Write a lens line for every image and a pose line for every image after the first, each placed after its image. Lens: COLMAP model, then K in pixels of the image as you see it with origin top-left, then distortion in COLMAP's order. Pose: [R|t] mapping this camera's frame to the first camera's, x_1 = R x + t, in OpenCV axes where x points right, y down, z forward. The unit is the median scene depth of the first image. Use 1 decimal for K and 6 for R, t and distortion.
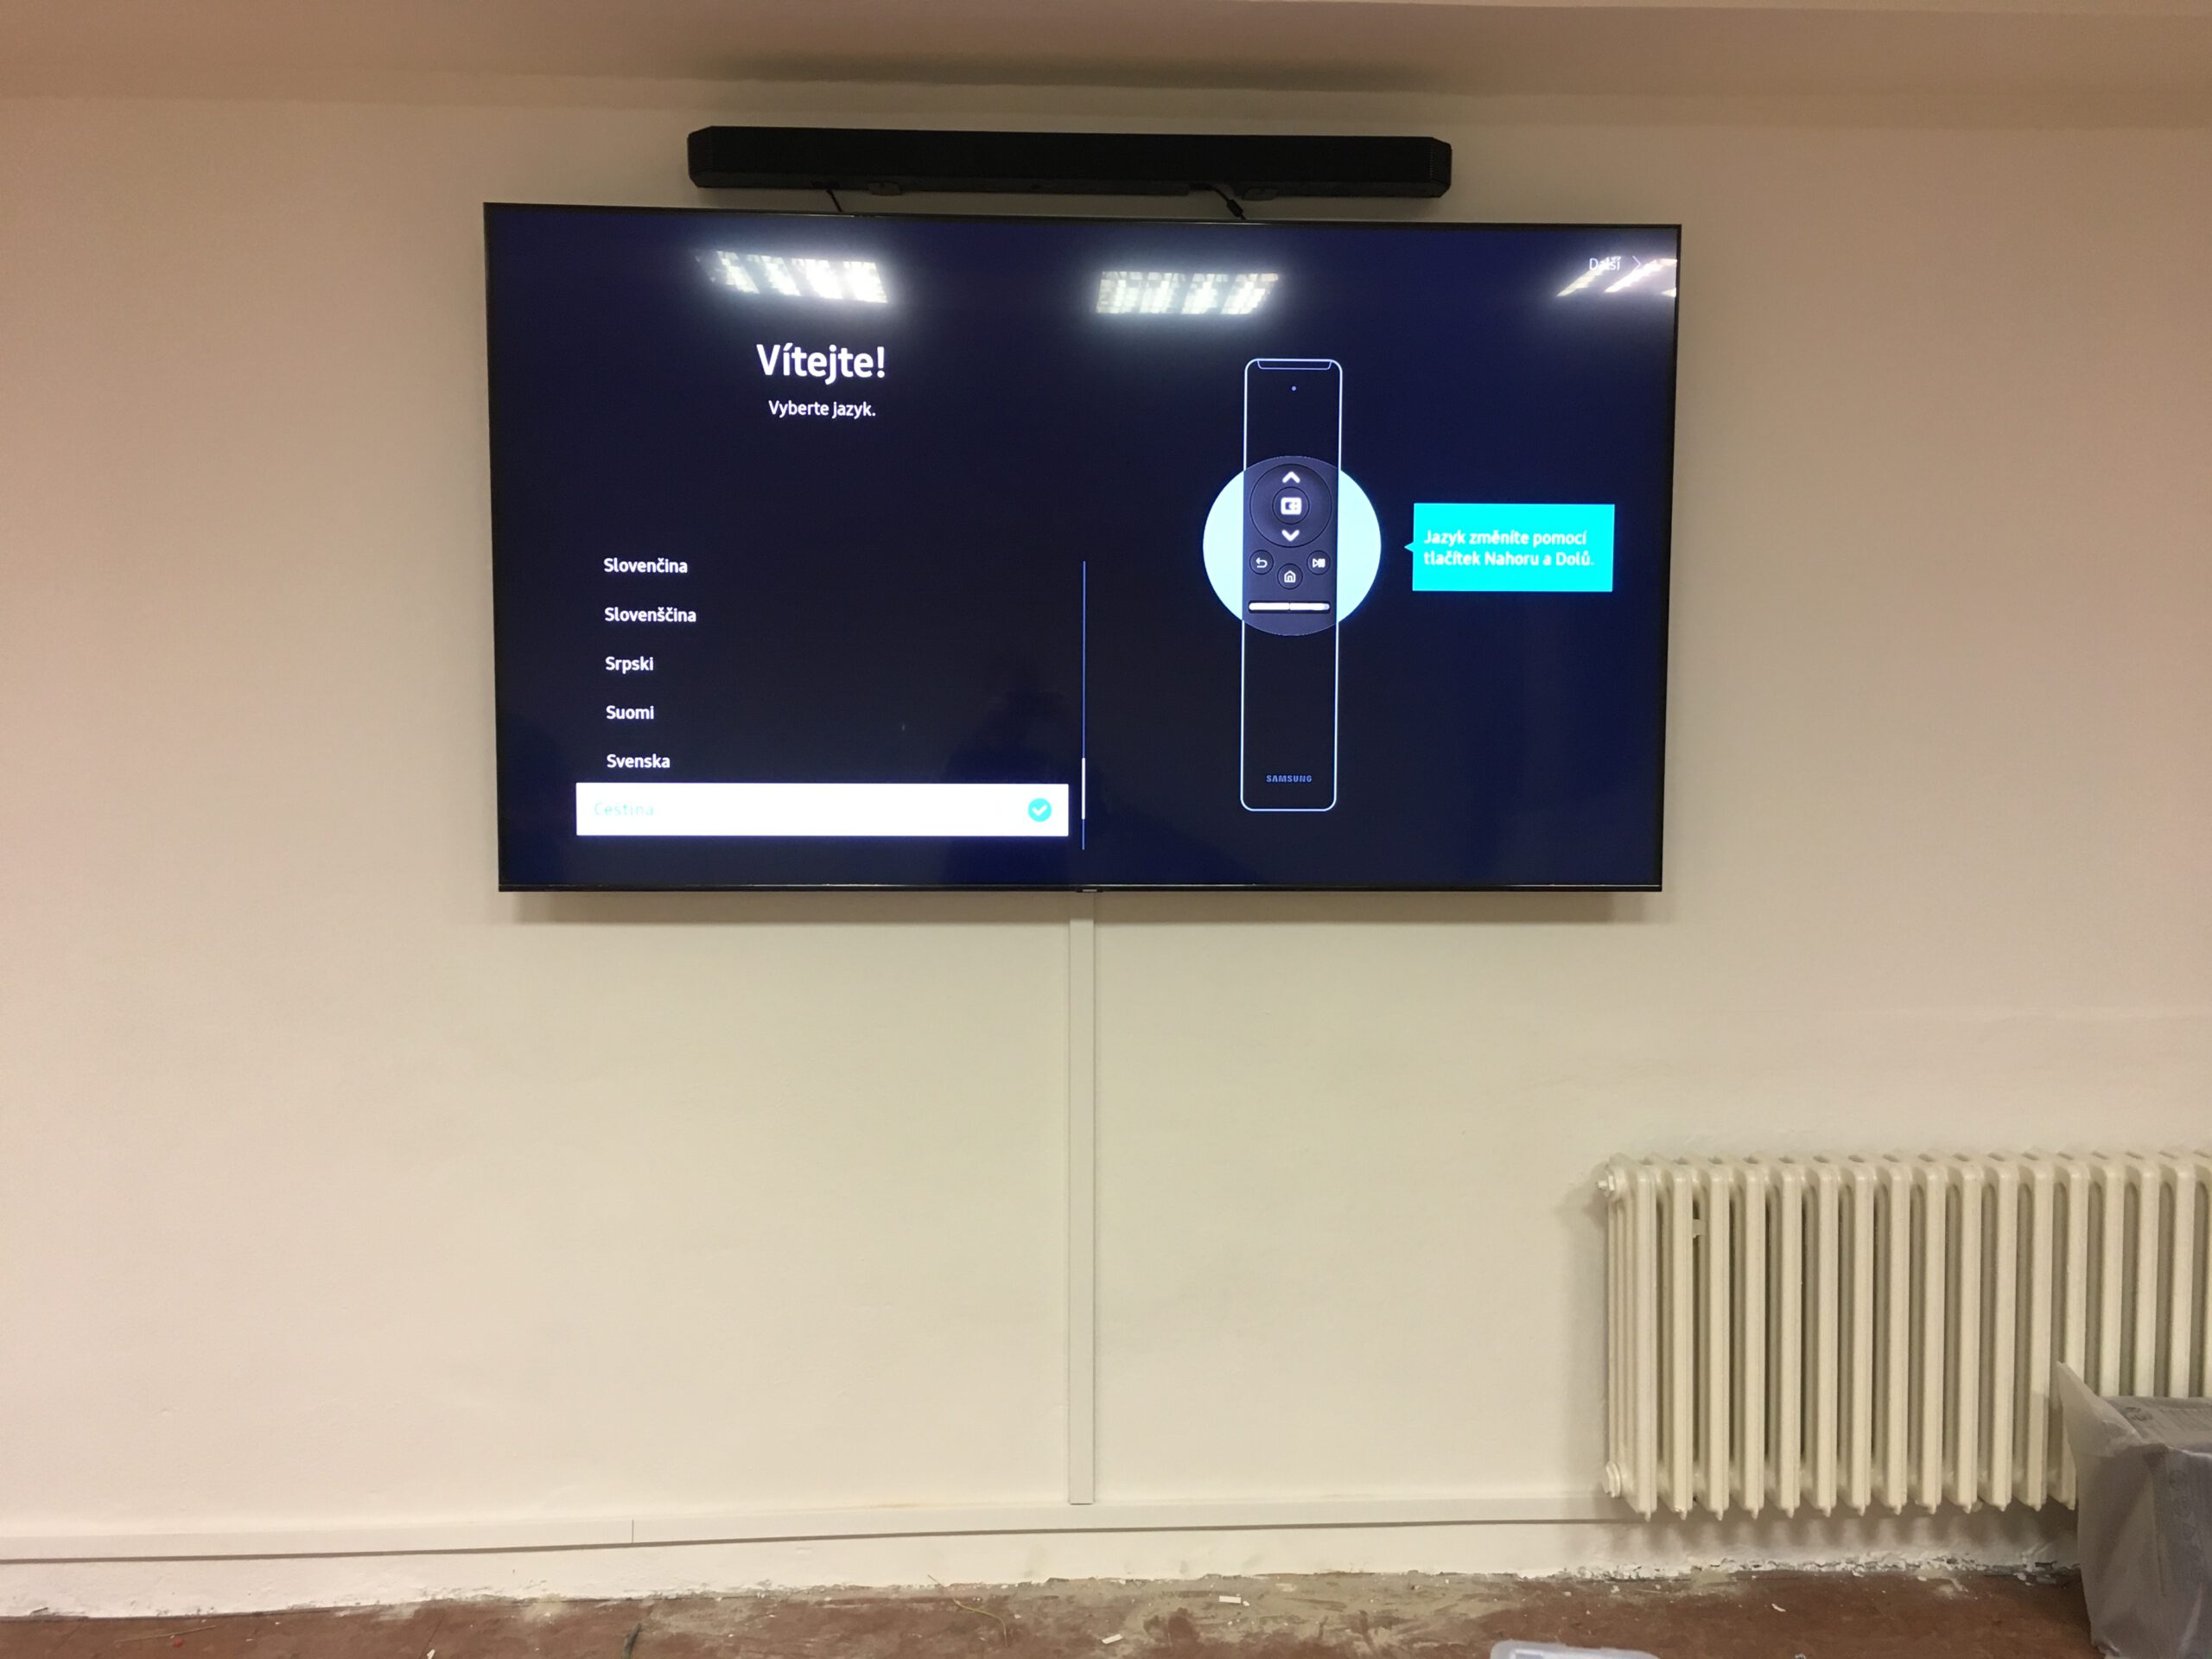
lens RADIAL K [[1877.4, 0, 1104.6], [0, 1877.4, 831.6], [0, 0, 1]] dist [0.058092, -0.060788]
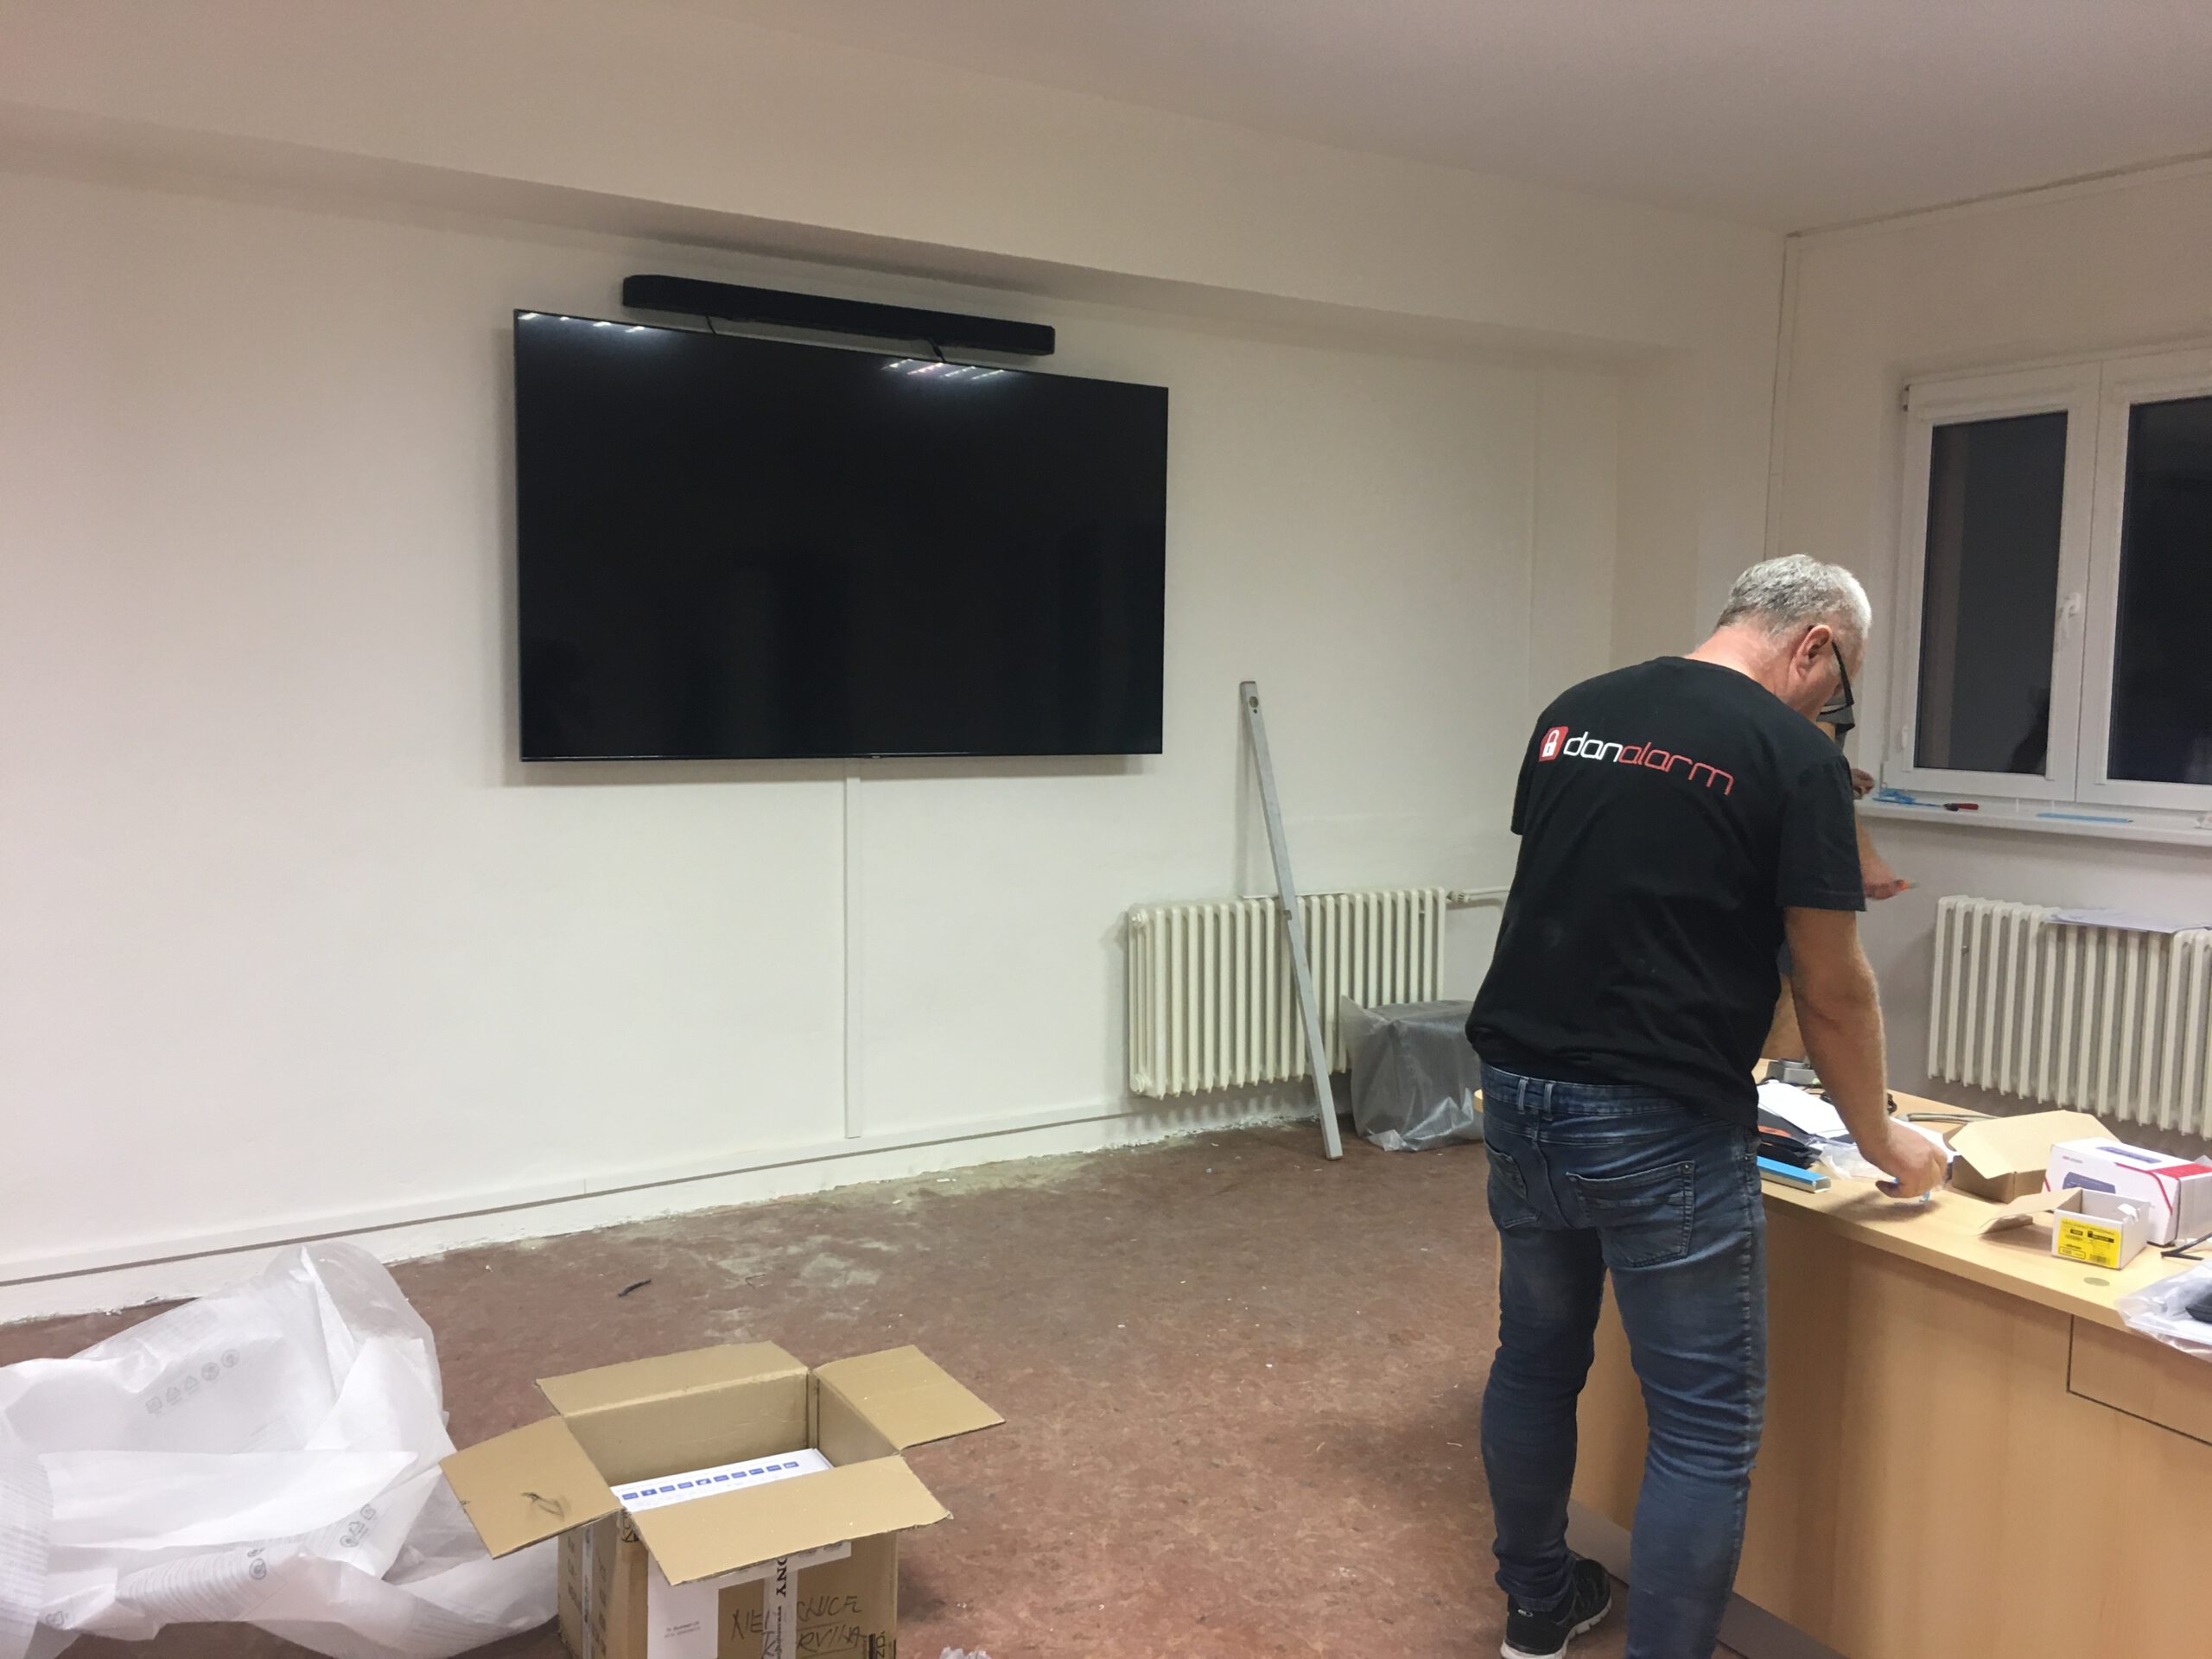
lens RADIAL K [[1877.4, 0, 1093.6], [0, 1877.4, 828.6], [0, 0, 1]] dist [0.058092, -0.060788]
pose [[0.867381, -0.034094, 0.496475, -0.636605], [0.022918, 0.999329, 0.028586, 0.048499], [-0.497116, -0.013417, 0.867580, -0.512064]]
